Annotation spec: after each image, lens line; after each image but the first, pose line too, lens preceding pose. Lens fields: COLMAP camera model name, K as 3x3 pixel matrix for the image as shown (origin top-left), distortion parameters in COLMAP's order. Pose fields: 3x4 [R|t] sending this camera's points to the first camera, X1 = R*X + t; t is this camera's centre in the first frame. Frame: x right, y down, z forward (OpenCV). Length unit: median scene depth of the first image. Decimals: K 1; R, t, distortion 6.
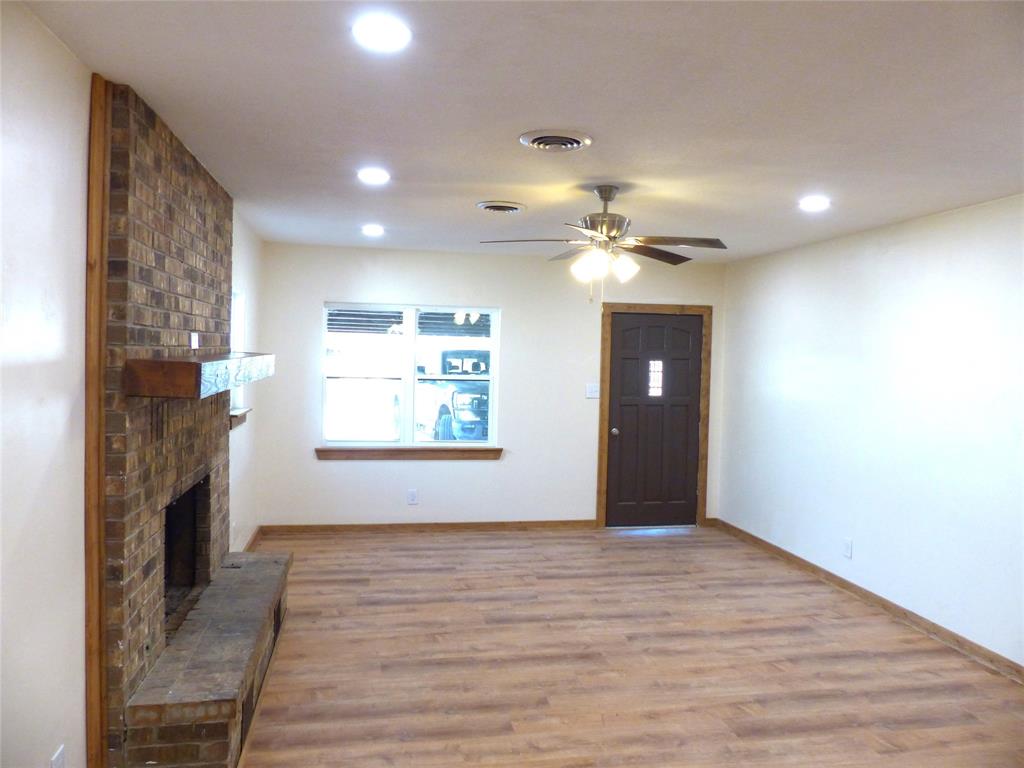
lens RADIAL K [[770.7, 0, 508.2], [0, 770.7, 377.4], [0, 0, 1]] dist [-0.036153, 0.039272]
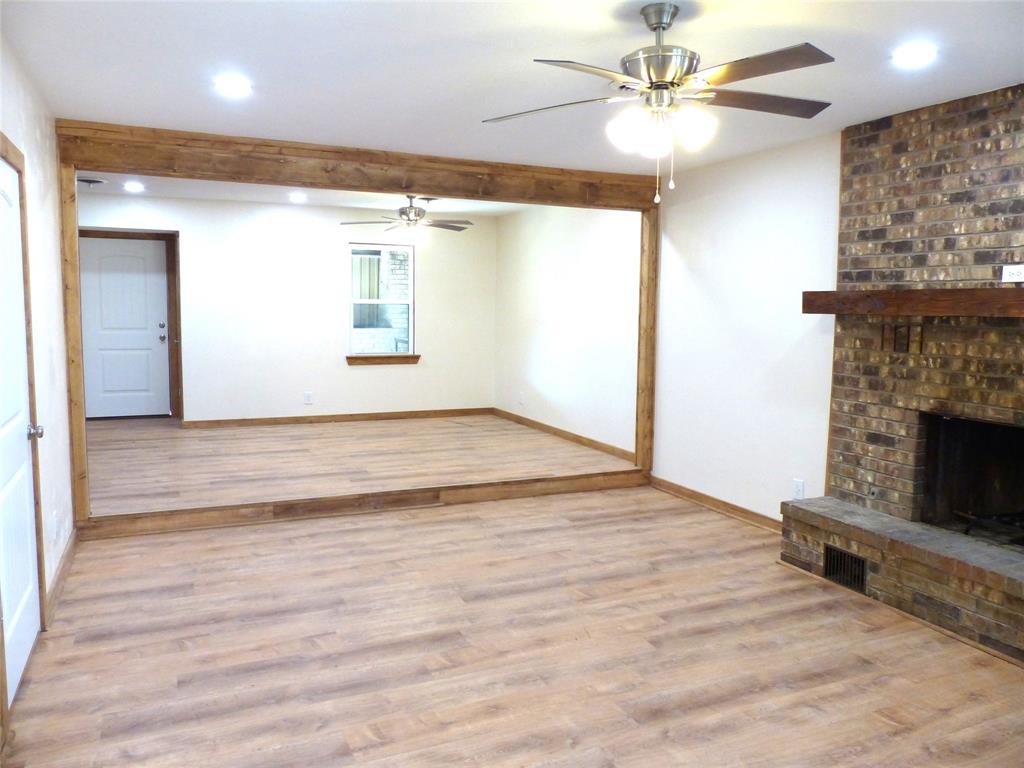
lens RADIAL K [[770.7, 0, 511.8], [0, 770.7, 376.5], [0, 0, 1]] dist [-0.036153, 0.039272]
pose [[-0.968778, -0.008836, -0.247774, 0.394280], [-0.040682, 0.991485, 0.123705, -0.010847], [0.244571, 0.129922, -0.960888, 1.581008]]
